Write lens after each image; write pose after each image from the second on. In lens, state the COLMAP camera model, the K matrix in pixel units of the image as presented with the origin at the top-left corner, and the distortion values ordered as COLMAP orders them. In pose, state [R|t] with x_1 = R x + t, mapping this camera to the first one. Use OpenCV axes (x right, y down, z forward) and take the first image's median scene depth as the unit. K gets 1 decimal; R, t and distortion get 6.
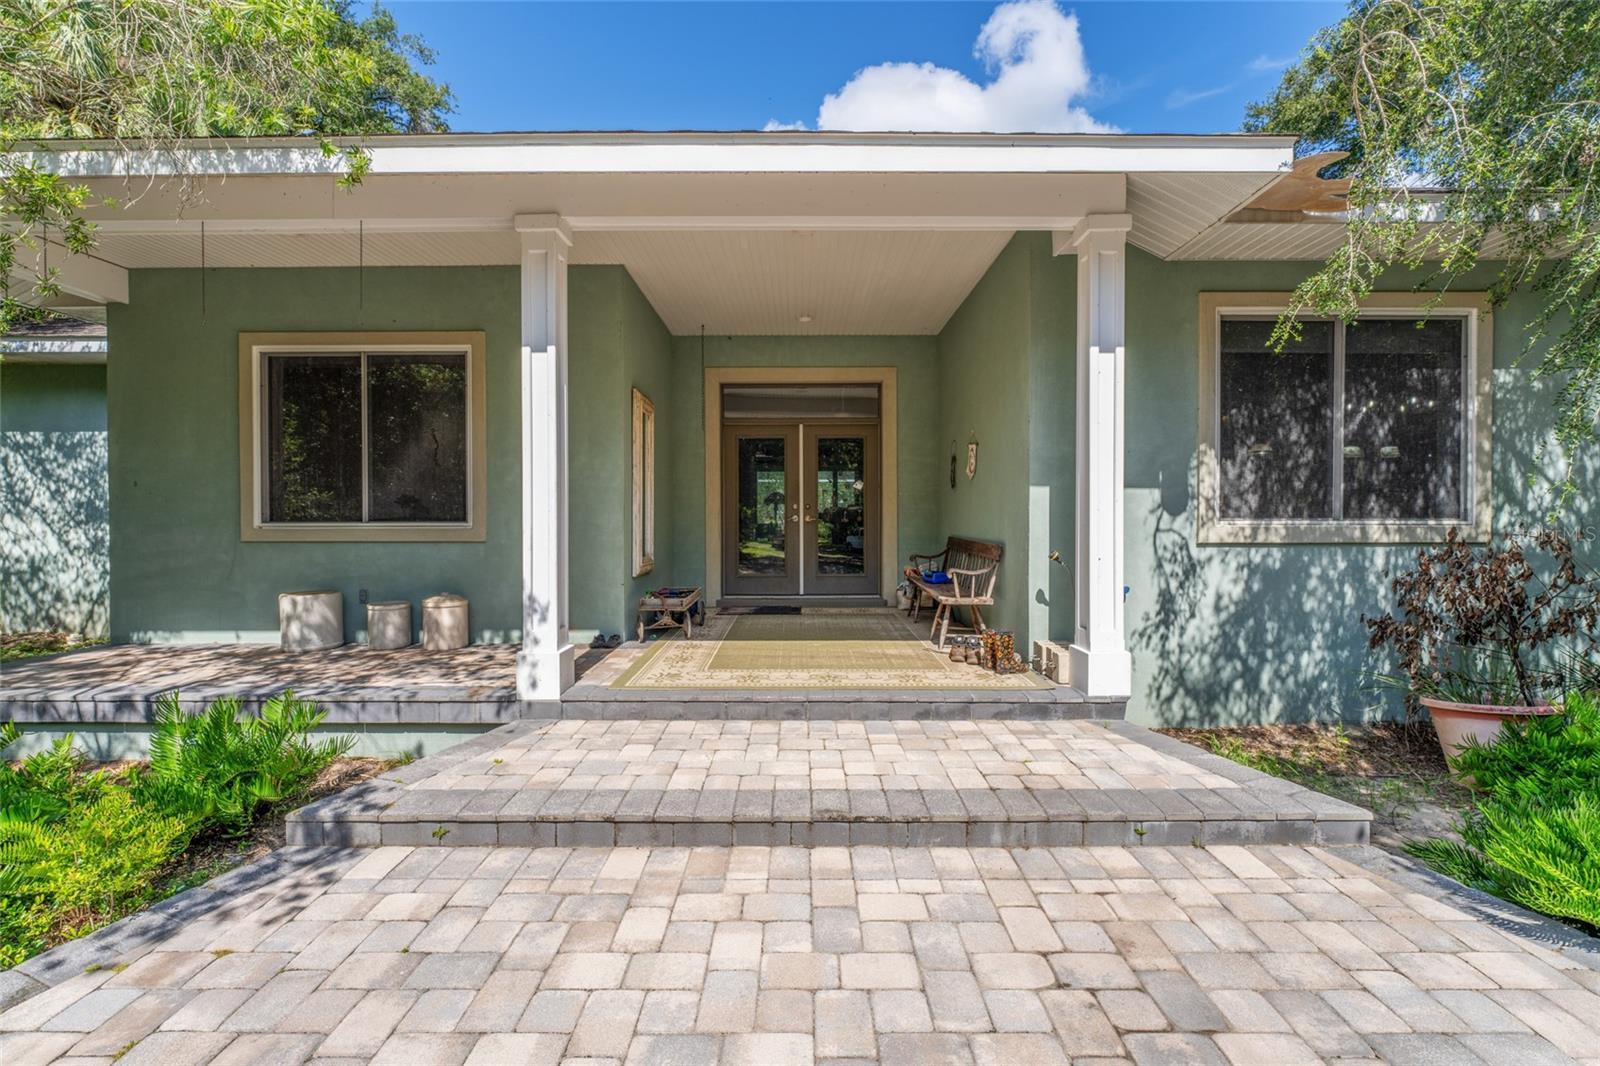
lens RADIAL K [[674.3, 0, 797.6], [0, 674.3, 534.9], [0, 0, 1]] dist [-0.007171, -0.000486]
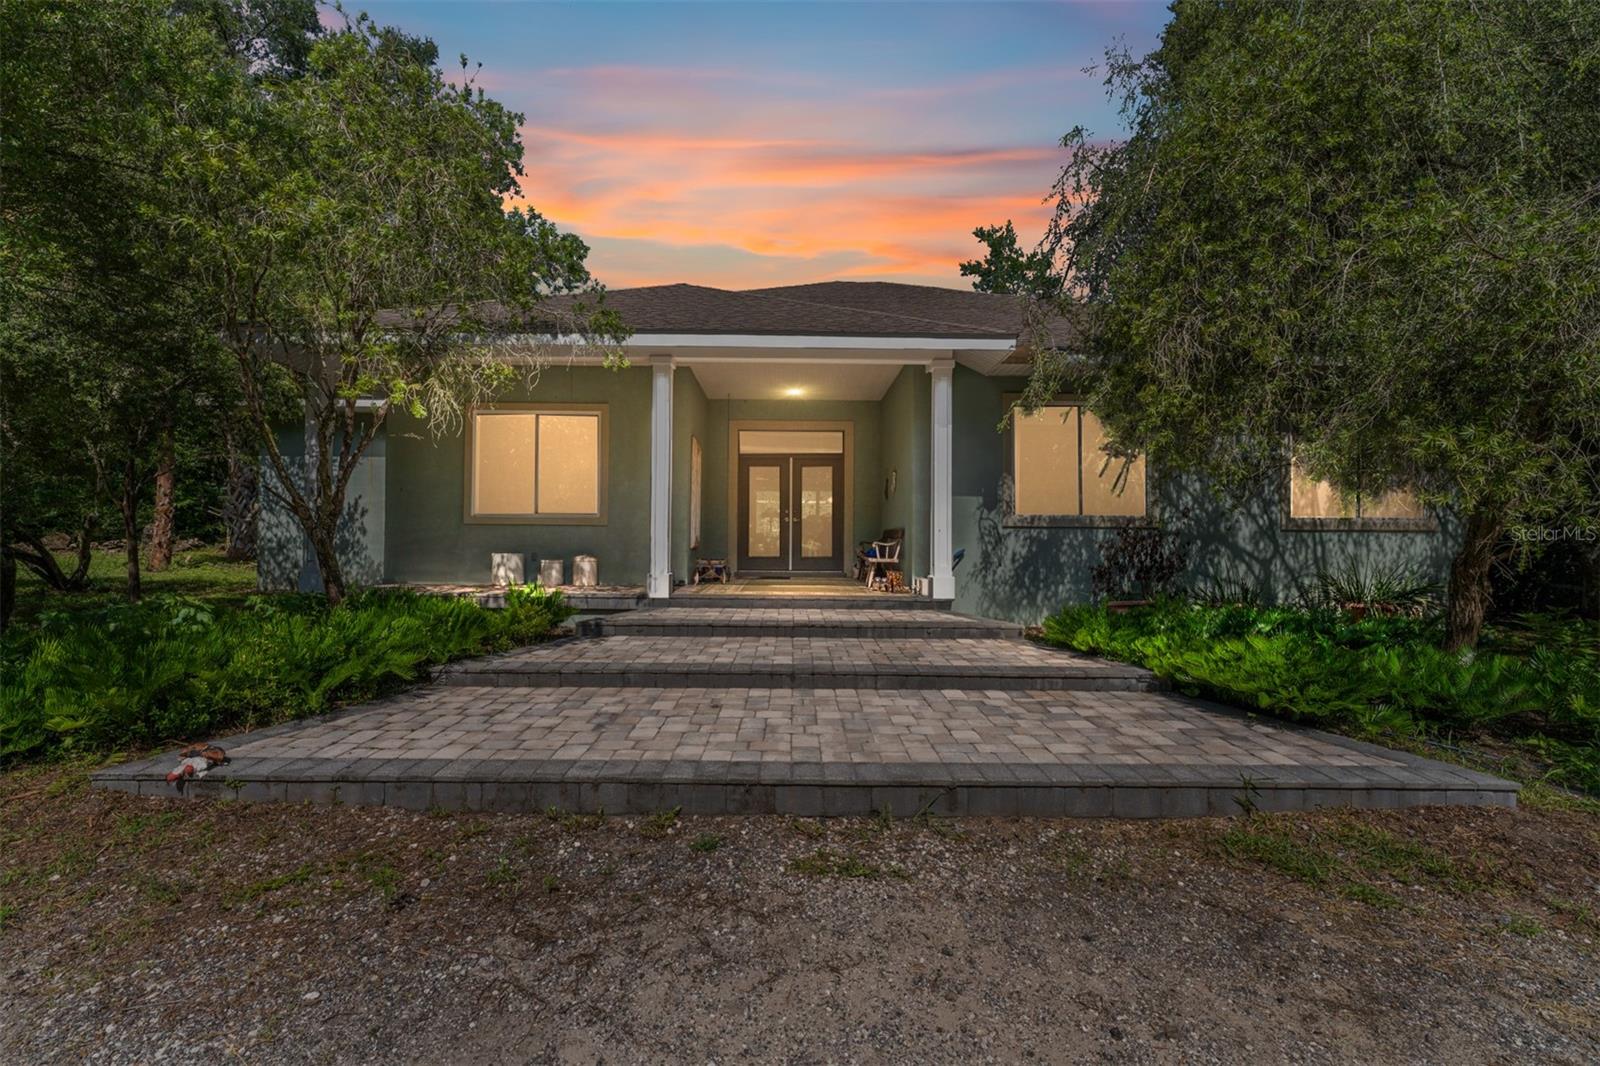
lens RADIAL K [[674.3, 0, 803.4], [0, 674.3, 526.9], [0, 0, 1]] dist [-0.007171, -0.000486]
pose [[0.999651, 0.008538, 0.025019, -0.004546], [-0.007399, 0.998948, -0.045250, 0.103419], [-0.025379, 0.045049, 0.998662, -0.848171]]
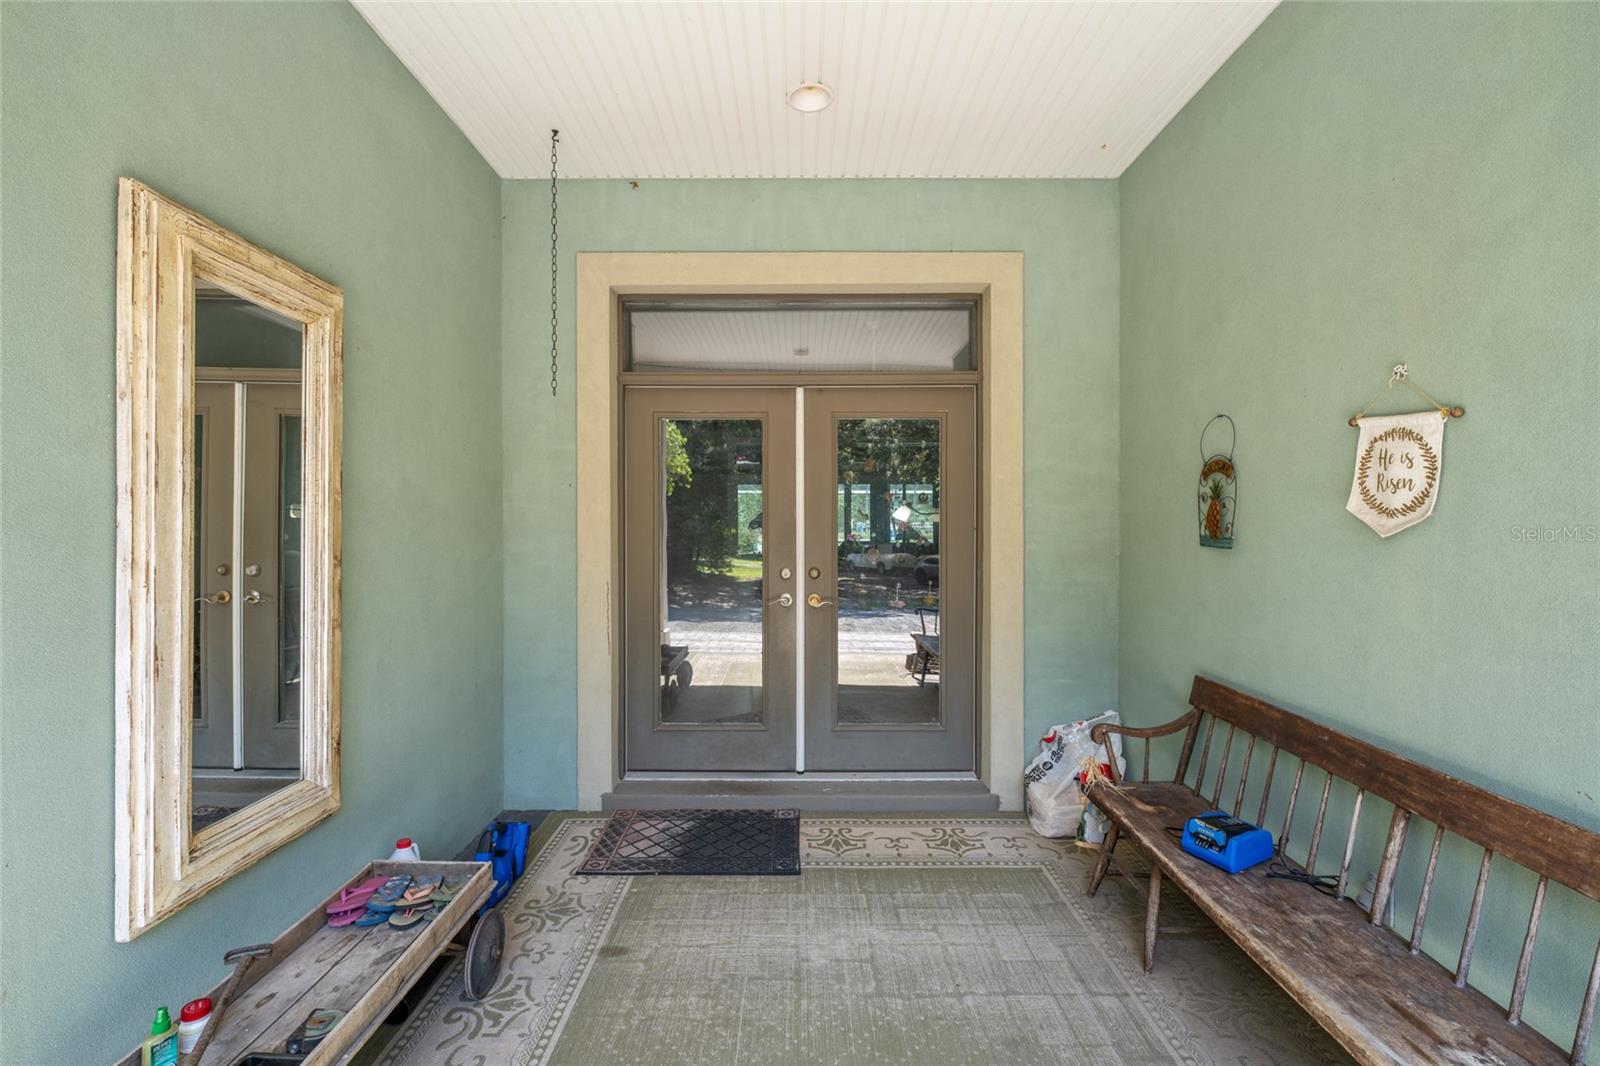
lens RADIAL K [[674.3, 0, 796.9], [0, 674.3, 531.2], [0, 0, 1]] dist [-0.007171, -0.000486]
pose [[0.999993, 0.003573, -0.001299, 0.006466], [-0.003597, 0.999820, -0.018616, -0.099018], [0.001232, 0.018620, 0.999826, 0.895014]]
